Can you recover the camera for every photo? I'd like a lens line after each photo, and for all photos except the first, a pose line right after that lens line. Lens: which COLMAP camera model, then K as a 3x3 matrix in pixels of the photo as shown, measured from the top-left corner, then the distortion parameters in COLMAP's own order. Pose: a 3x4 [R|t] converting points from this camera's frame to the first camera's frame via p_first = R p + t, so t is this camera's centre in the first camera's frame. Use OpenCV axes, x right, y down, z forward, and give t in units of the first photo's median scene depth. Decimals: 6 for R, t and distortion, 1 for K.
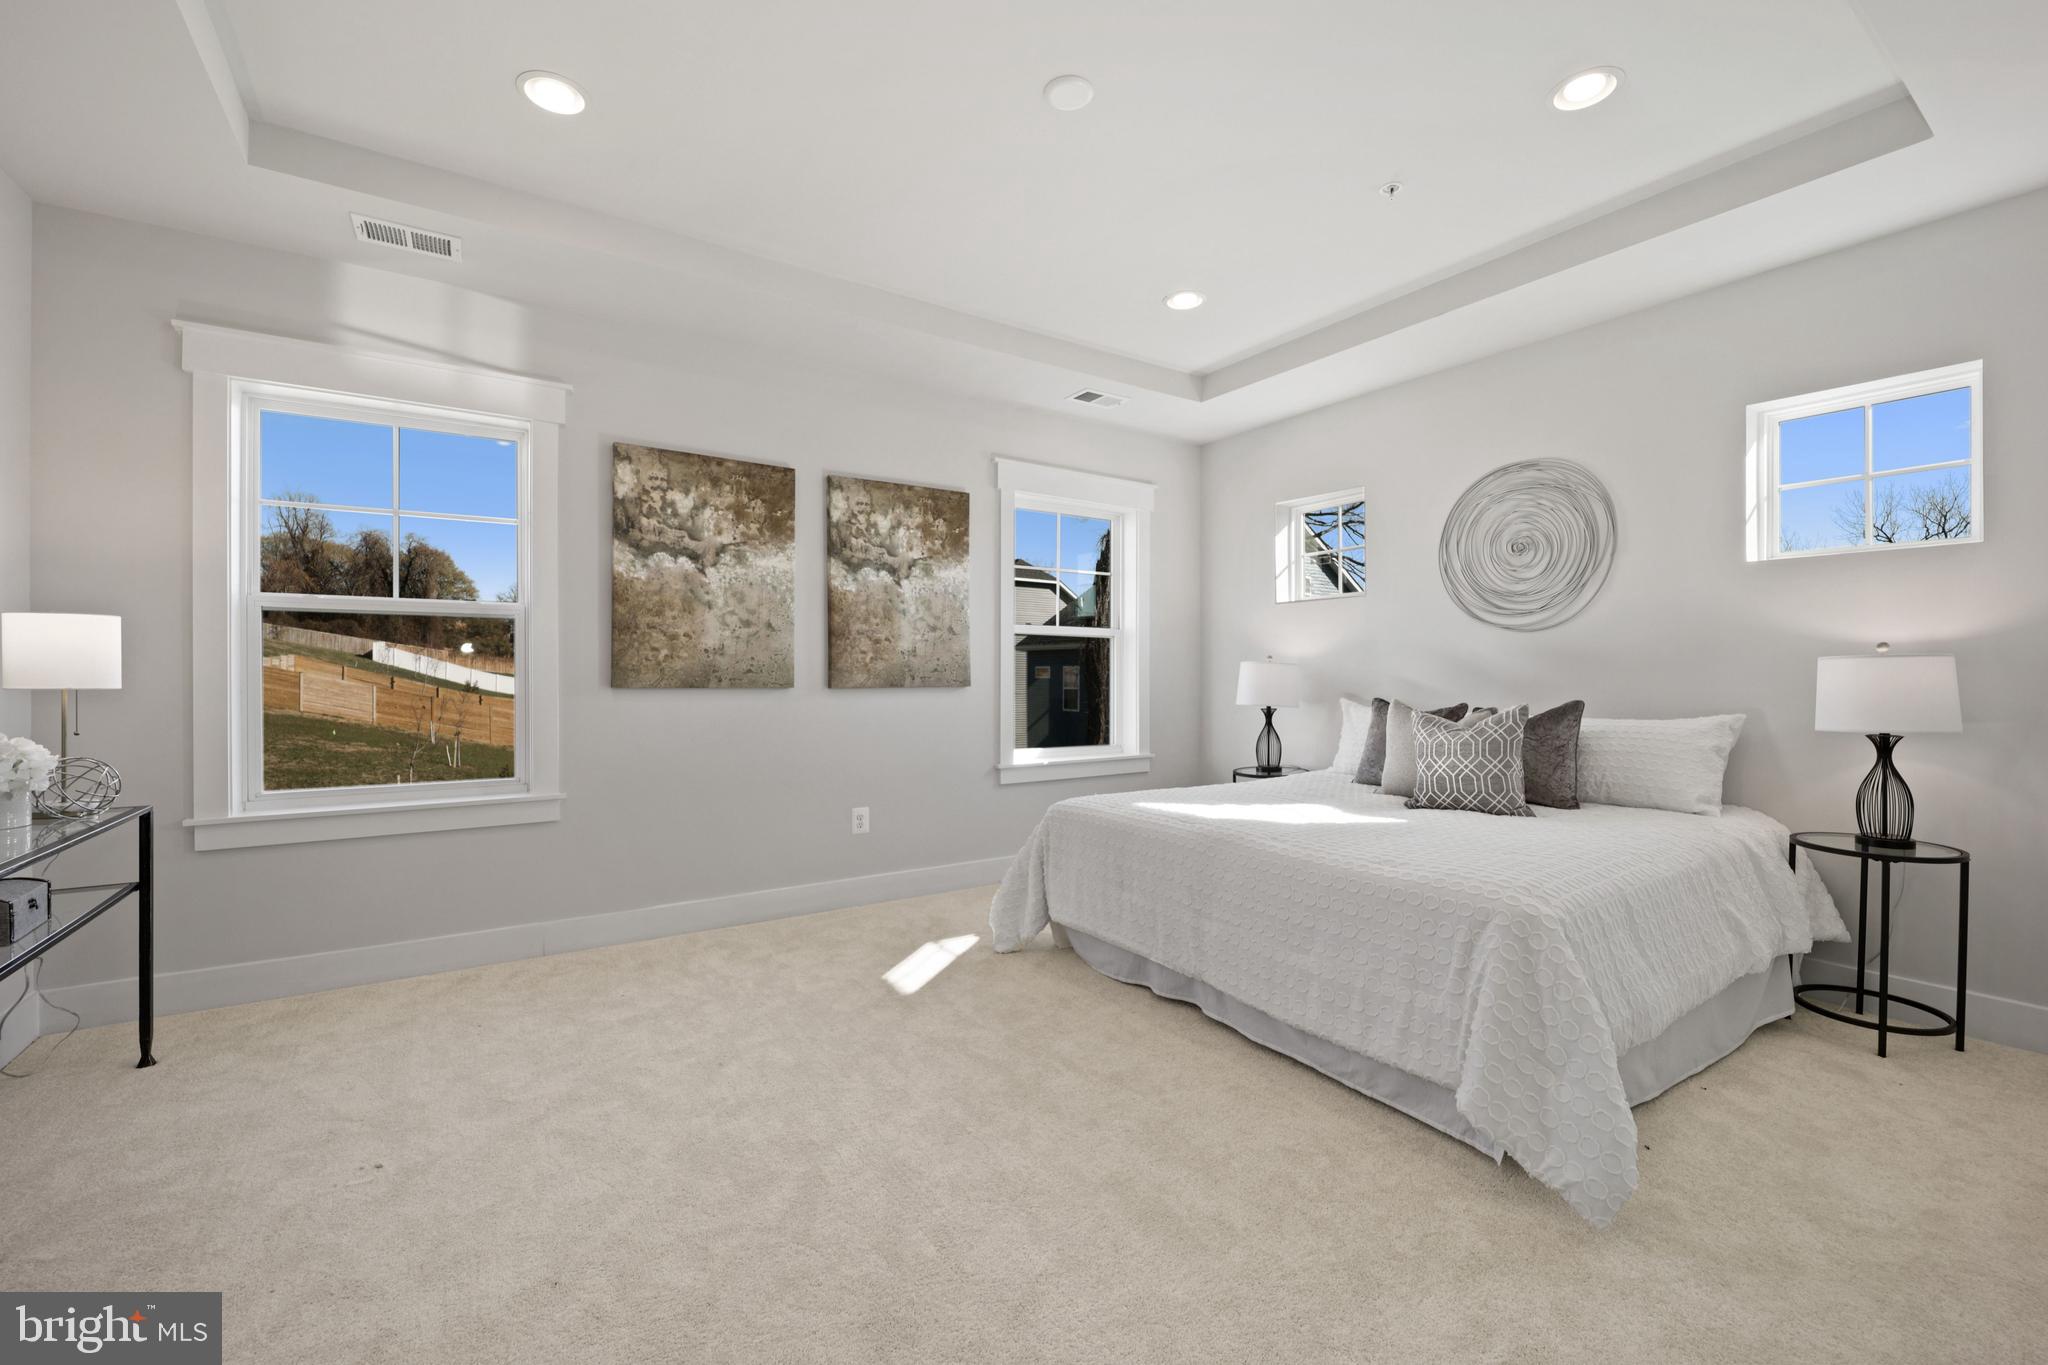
lens RADIAL K [[831.2, 0, 1012.7], [0, 831.2, 677.0], [0, 0, 1]] dist [-0.017256, -0.000506]
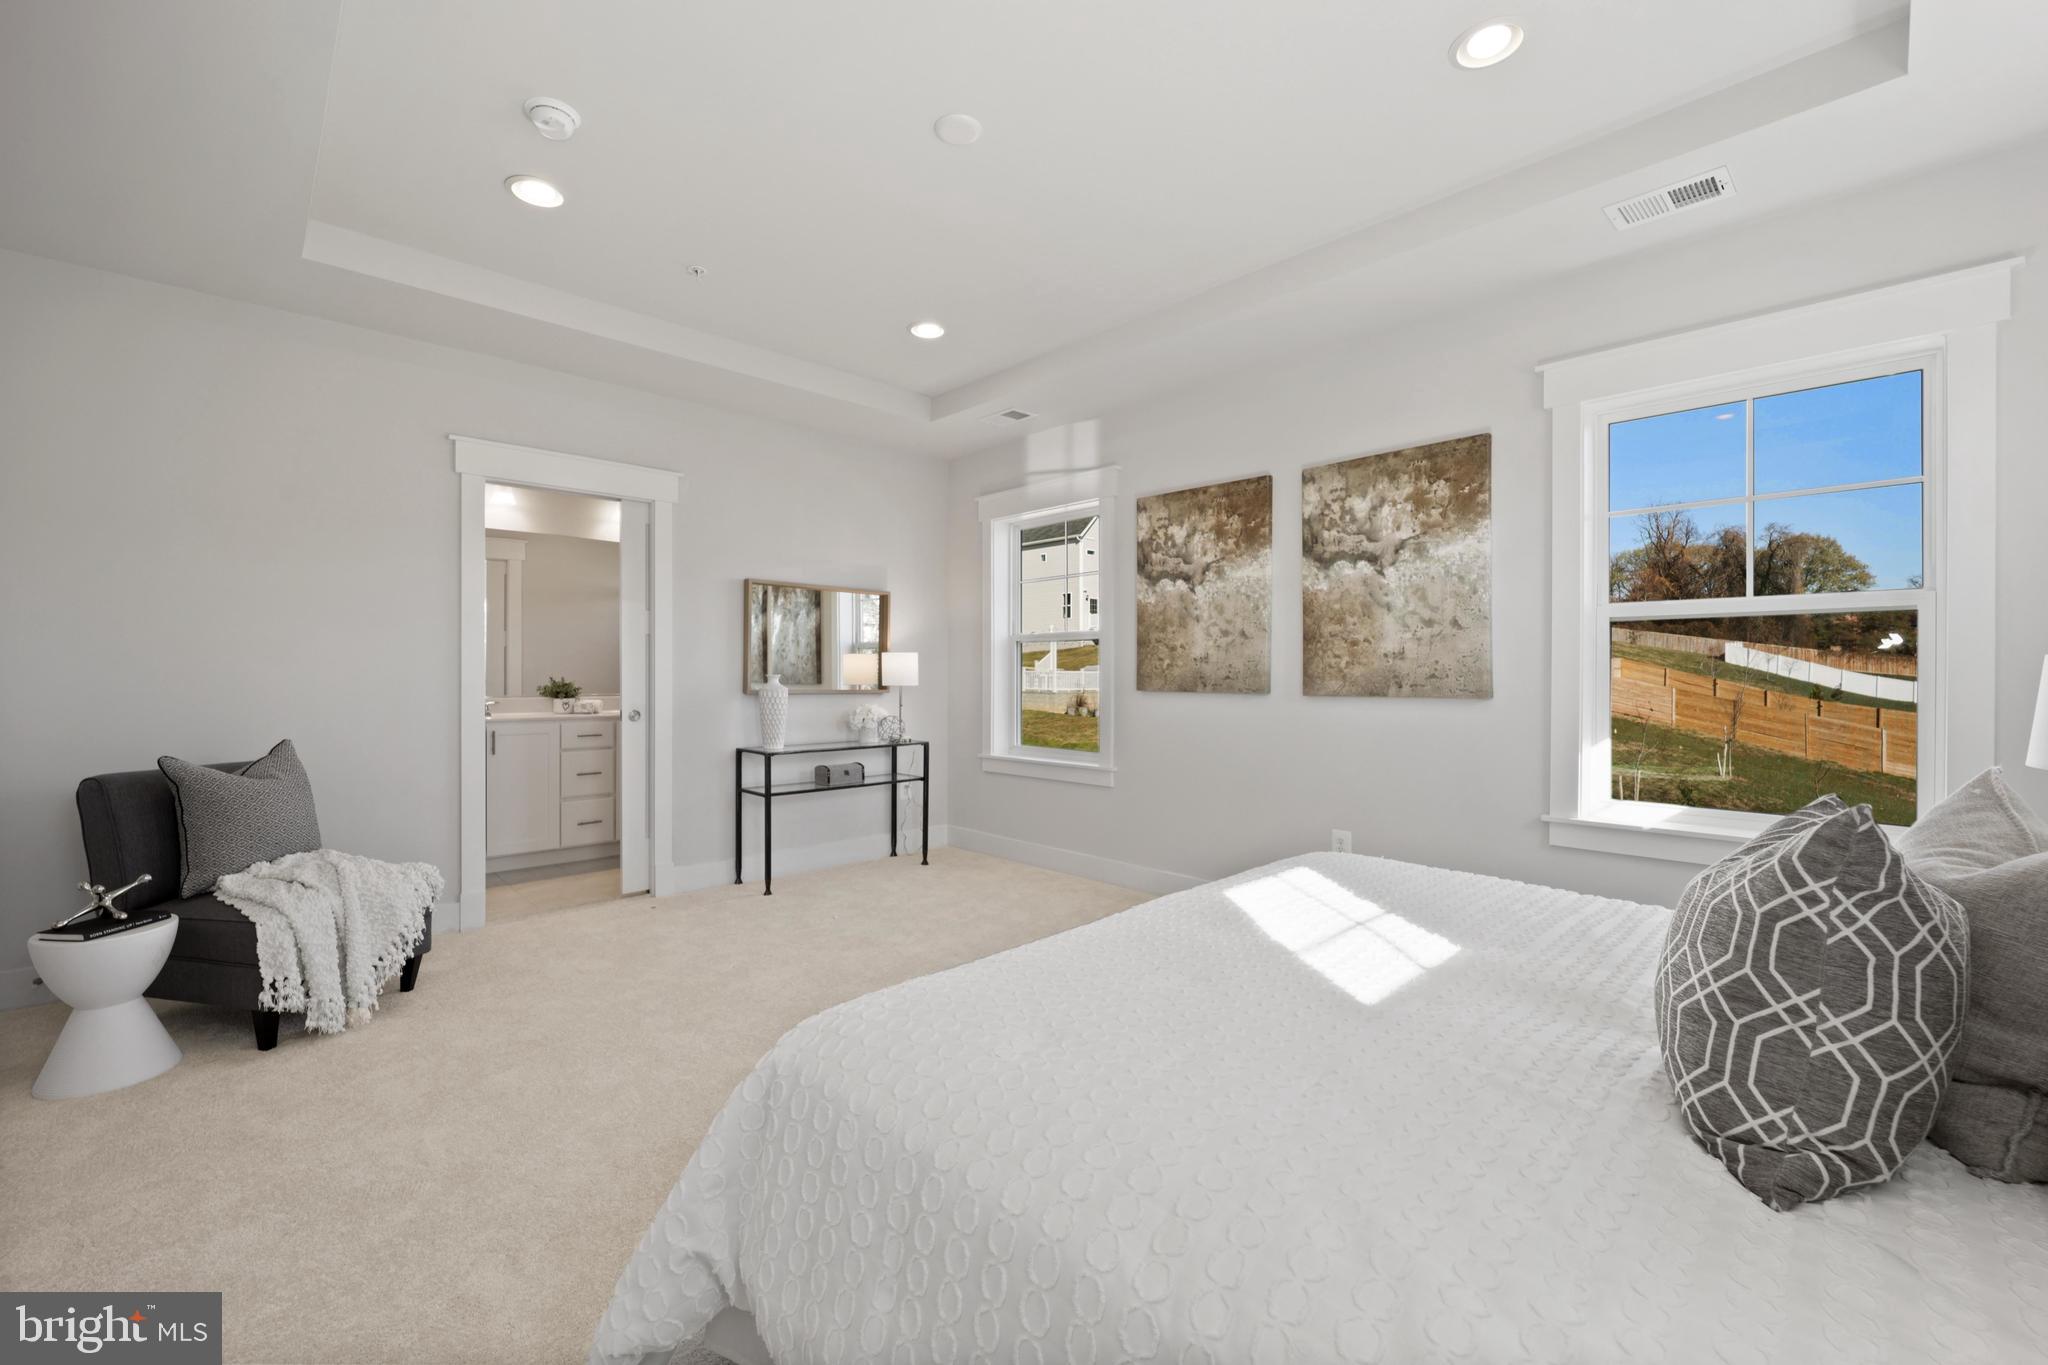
lens RADIAL K [[831.2, 0, 1017.7], [0, 831.2, 683.4], [0, 0, 1]] dist [-0.017256, -0.000506]
pose [[0.163529, 0.008848, -0.986499, 0.652255], [-0.004031, 0.999957, 0.008301, -0.006686], [0.986530, 0.002619, 0.163558, 0.521128]]
